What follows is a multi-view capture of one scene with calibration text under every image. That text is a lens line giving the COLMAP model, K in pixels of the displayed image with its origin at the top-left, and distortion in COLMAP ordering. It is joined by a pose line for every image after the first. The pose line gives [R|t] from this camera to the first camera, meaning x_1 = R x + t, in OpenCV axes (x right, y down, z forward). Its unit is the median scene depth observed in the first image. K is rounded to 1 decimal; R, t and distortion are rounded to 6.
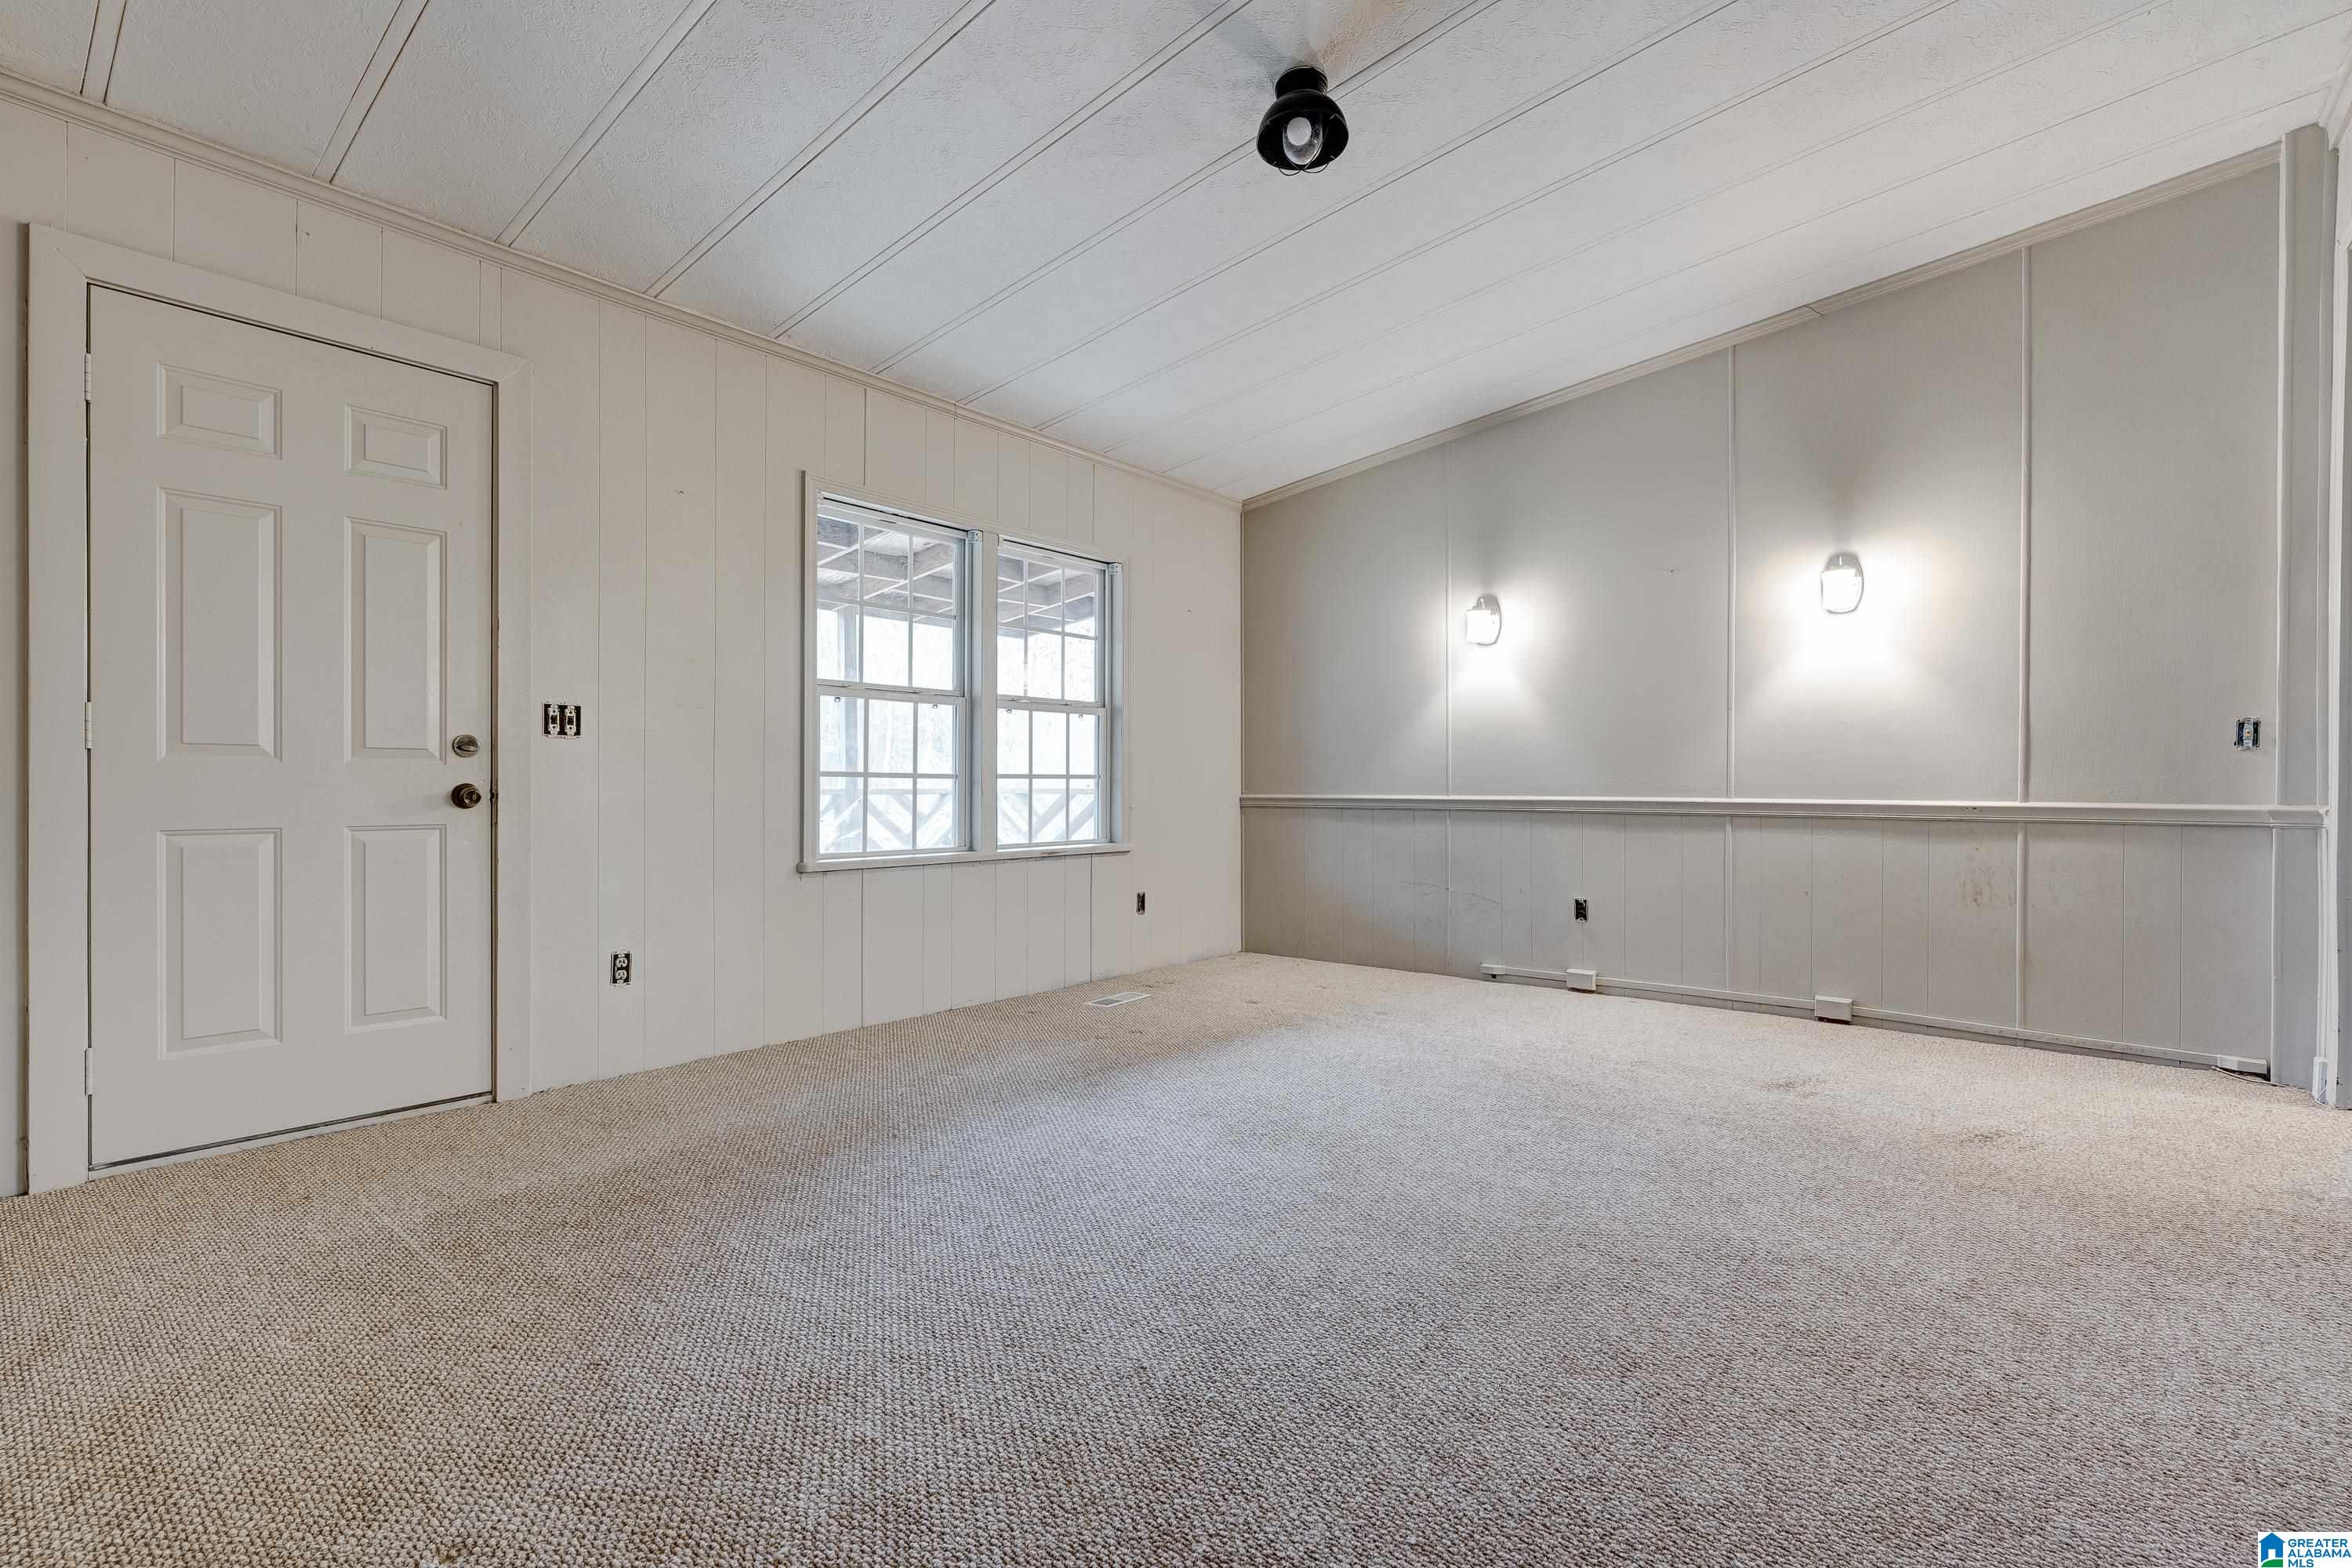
lens RADIAL K [[1072.6, 0, 1181.1], [0, 1072.6, 791.9], [0, 0, 1]] dist [-0.001931, 0.001354]
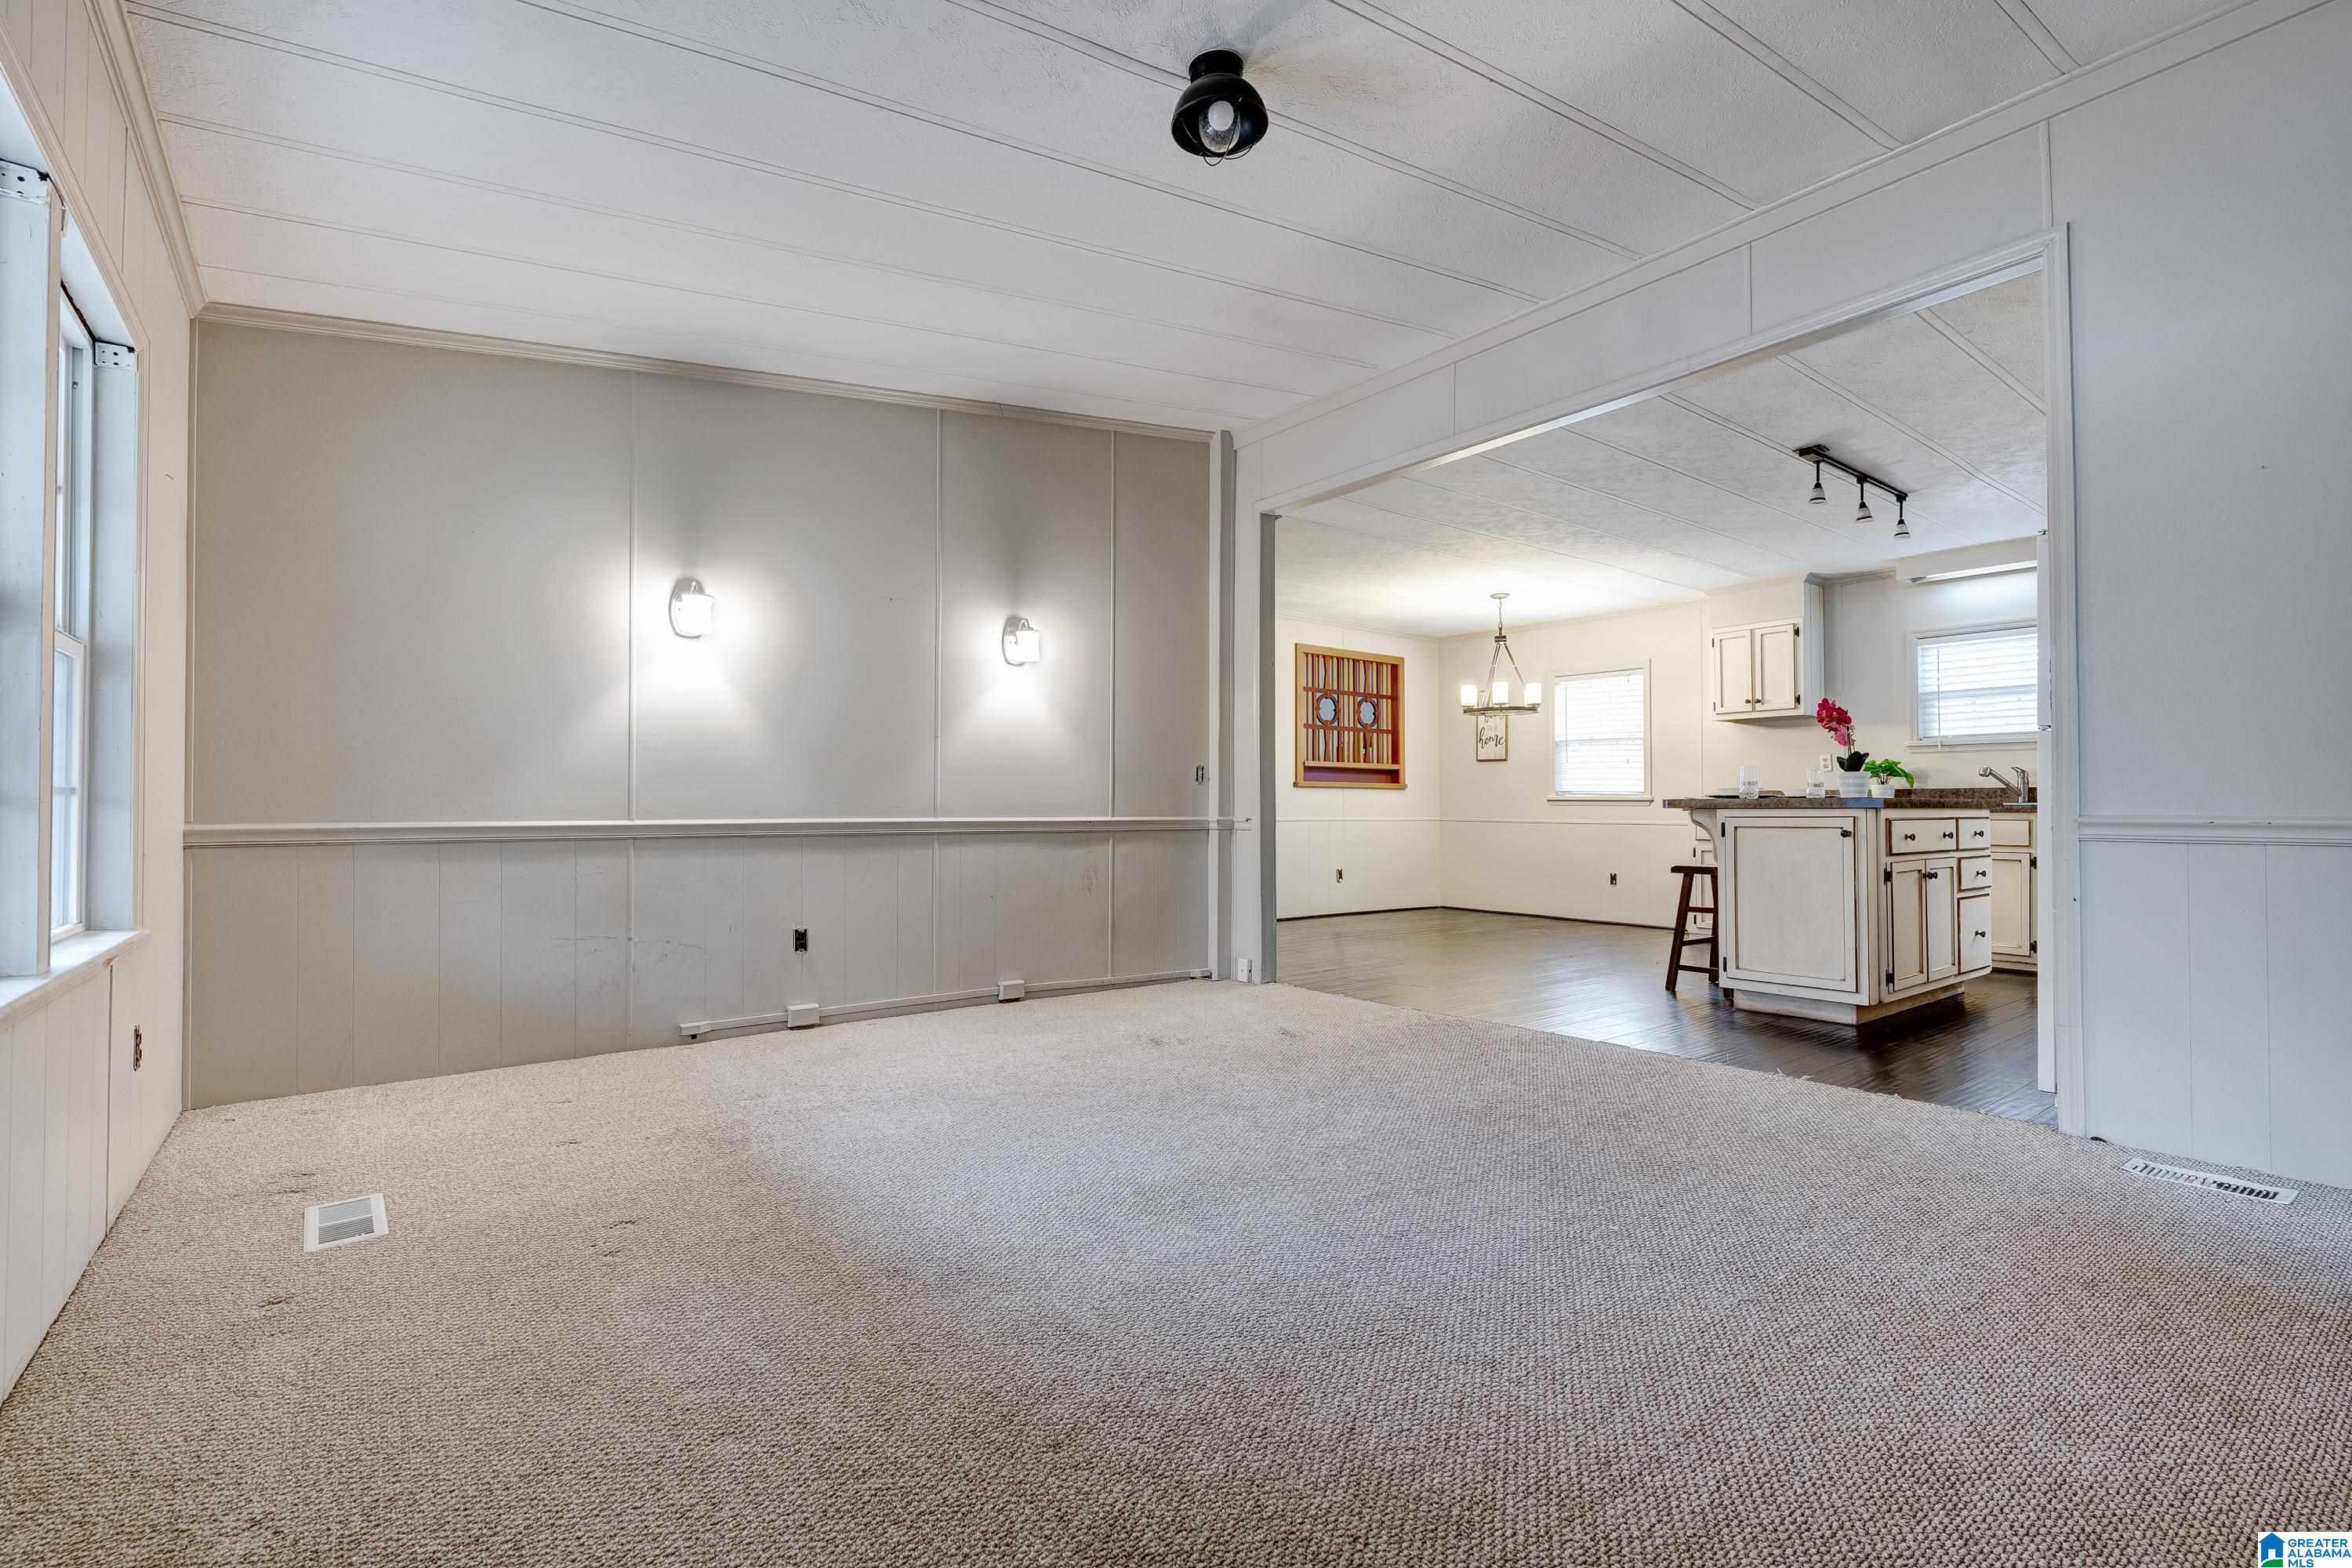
lens RADIAL K [[1072.6, 0, 1181.1], [0, 1072.6, 791.9], [0, 0, 1]] dist [-0.001931, 0.001354]
pose [[0.219544, 0.011390, 0.975536, -0.584945], [0.009101, 0.999864, -0.013722, -0.003722], [-0.975560, 0.011891, 0.219411, 0.596464]]
